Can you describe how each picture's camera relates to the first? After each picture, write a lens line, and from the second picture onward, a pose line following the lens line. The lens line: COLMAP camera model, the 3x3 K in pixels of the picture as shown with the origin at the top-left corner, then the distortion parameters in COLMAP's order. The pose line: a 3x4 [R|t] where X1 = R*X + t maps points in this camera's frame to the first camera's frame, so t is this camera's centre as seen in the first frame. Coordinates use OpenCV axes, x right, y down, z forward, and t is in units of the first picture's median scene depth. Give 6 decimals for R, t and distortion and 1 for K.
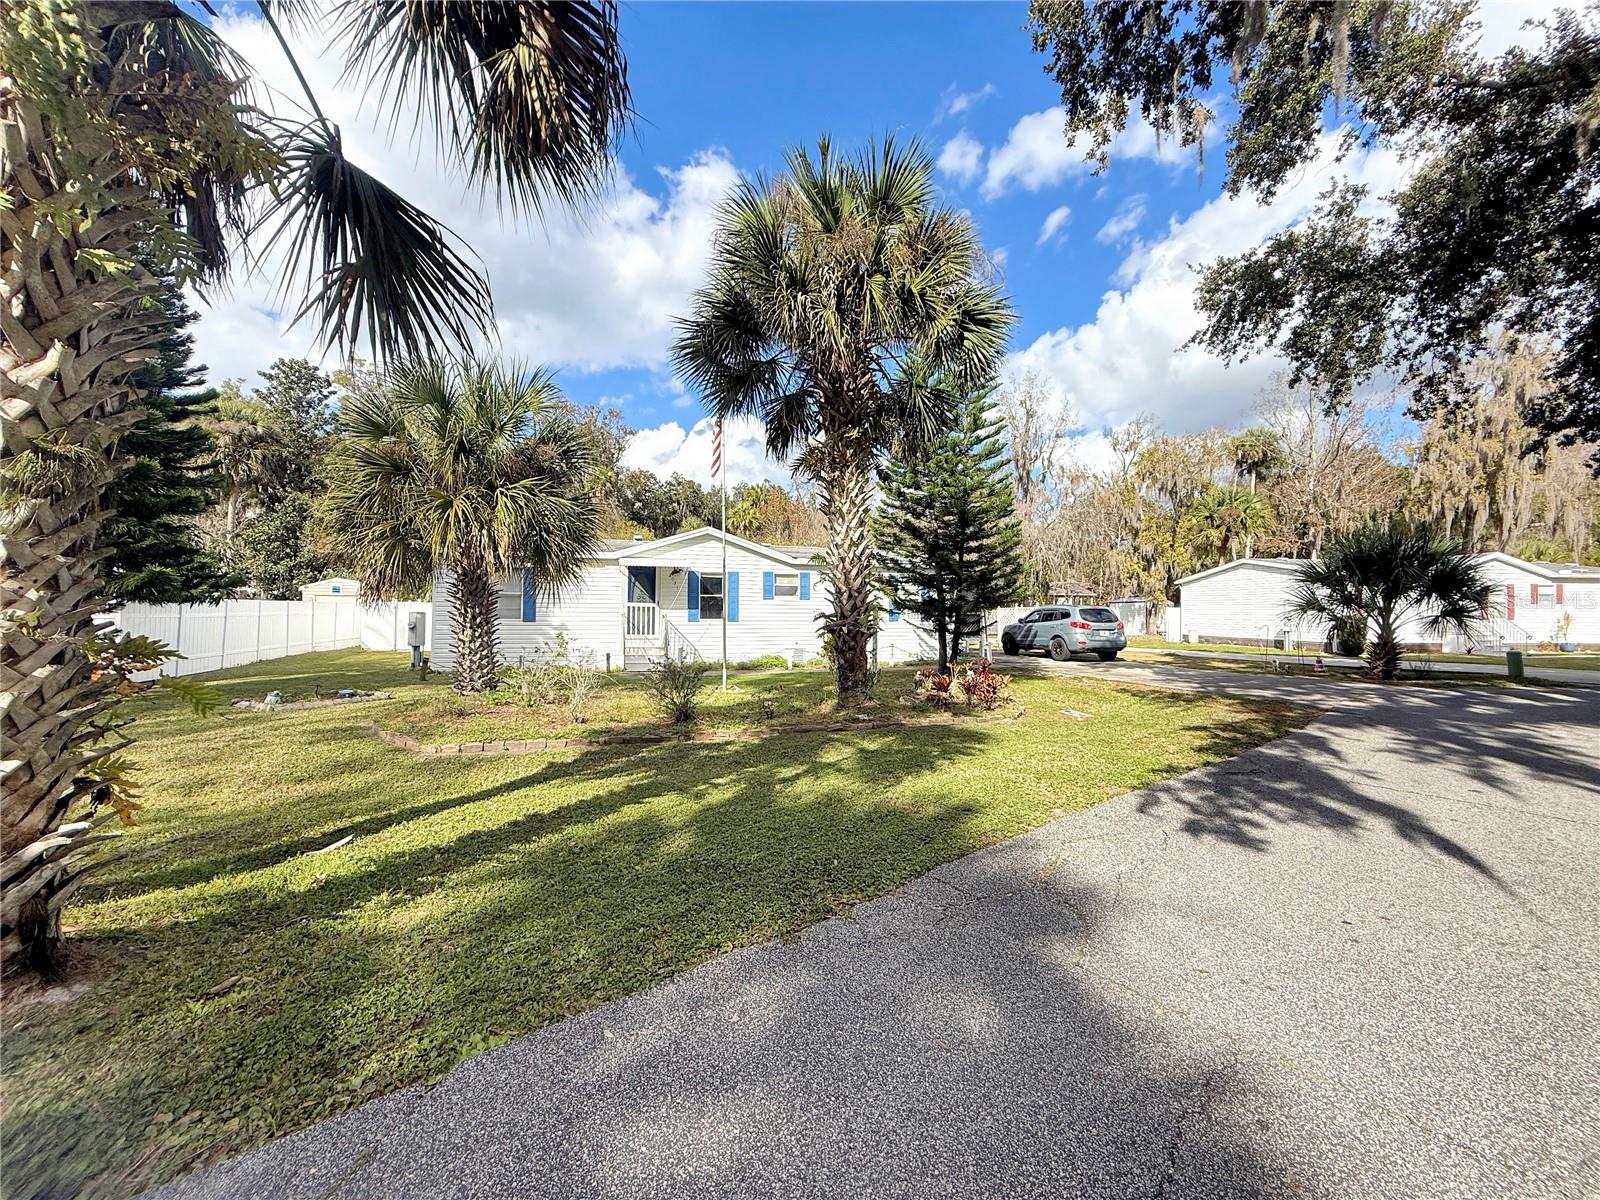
lens RADIAL K [[626.9, 0, 805.2], [0, 626.9, 667.2], [0, 0, 1]] dist [-0.003146, -0.000263]
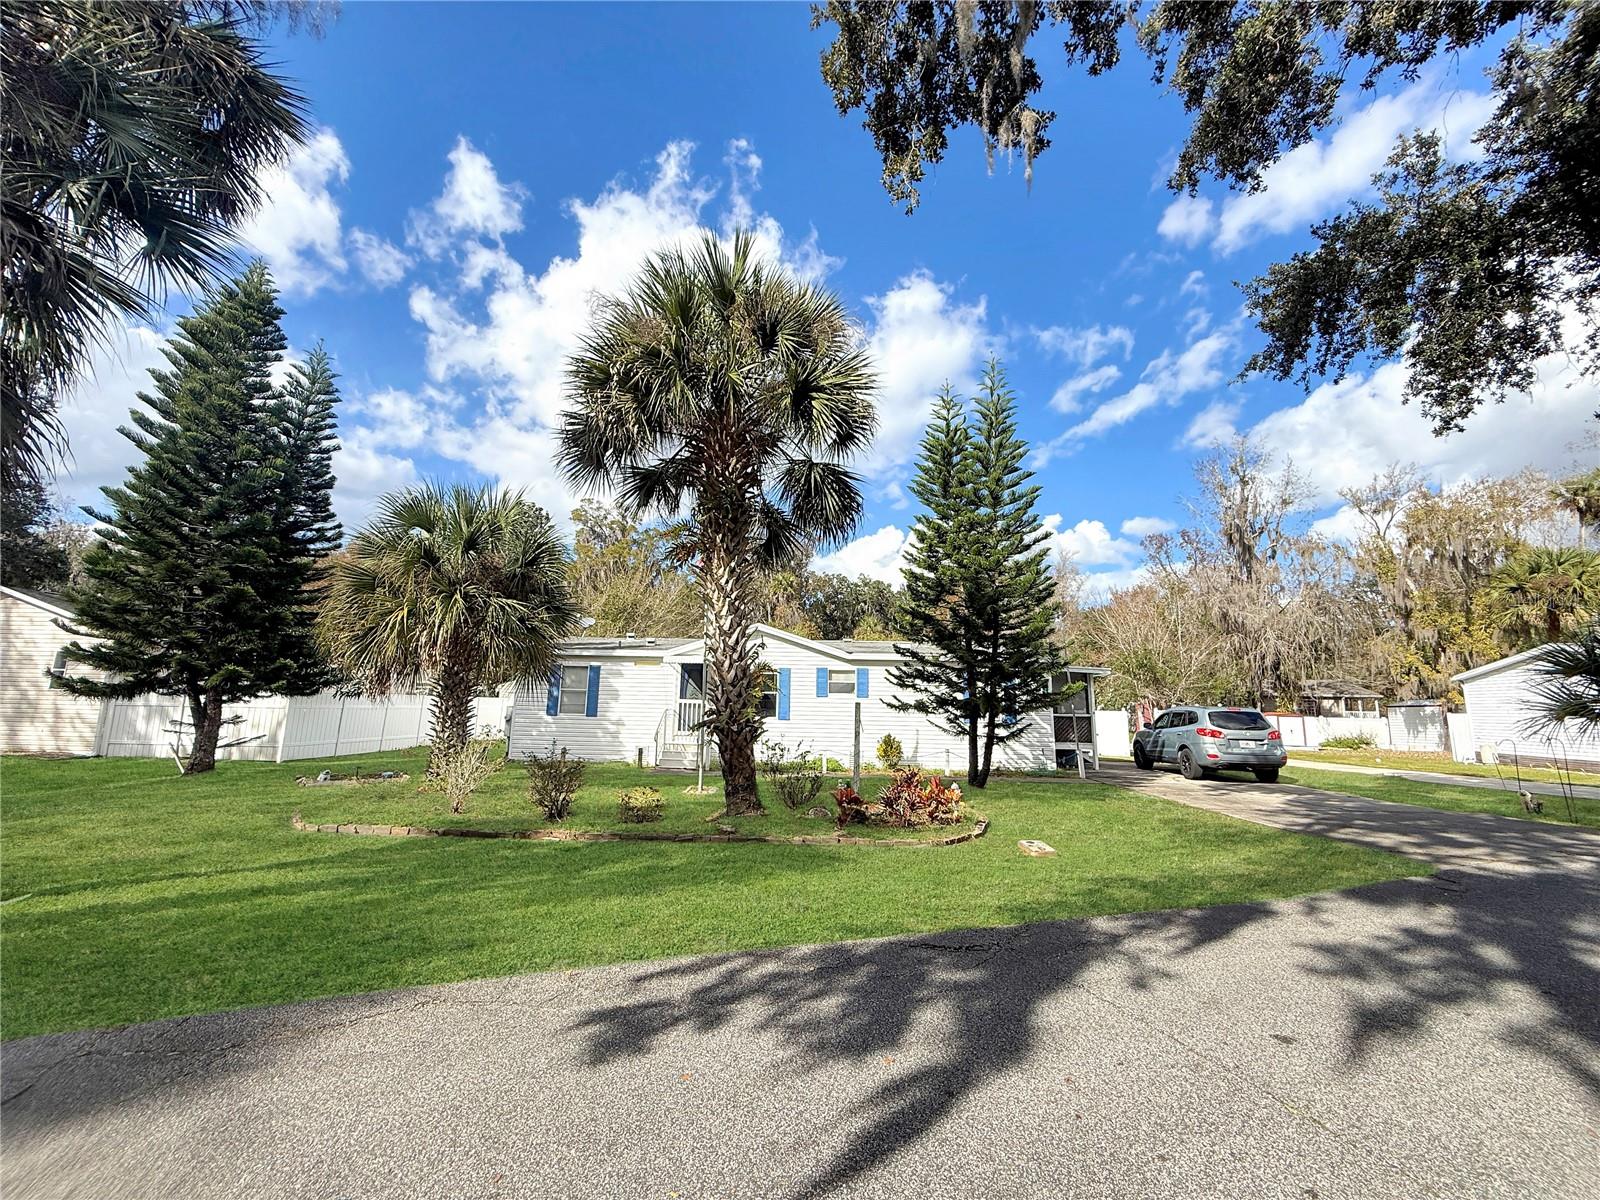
lens RADIAL K [[652.4, 0, 798.2], [0, 652.4, 683.0], [0, 0, 1]] dist [0.009763, 0.000028]
pose [[0.942809, -0.001441, -0.333331, 0.202799], [-0.043105, 0.991067, -0.126204, -0.003769], [0.330535, 0.133355, 0.934325, 0.063058]]
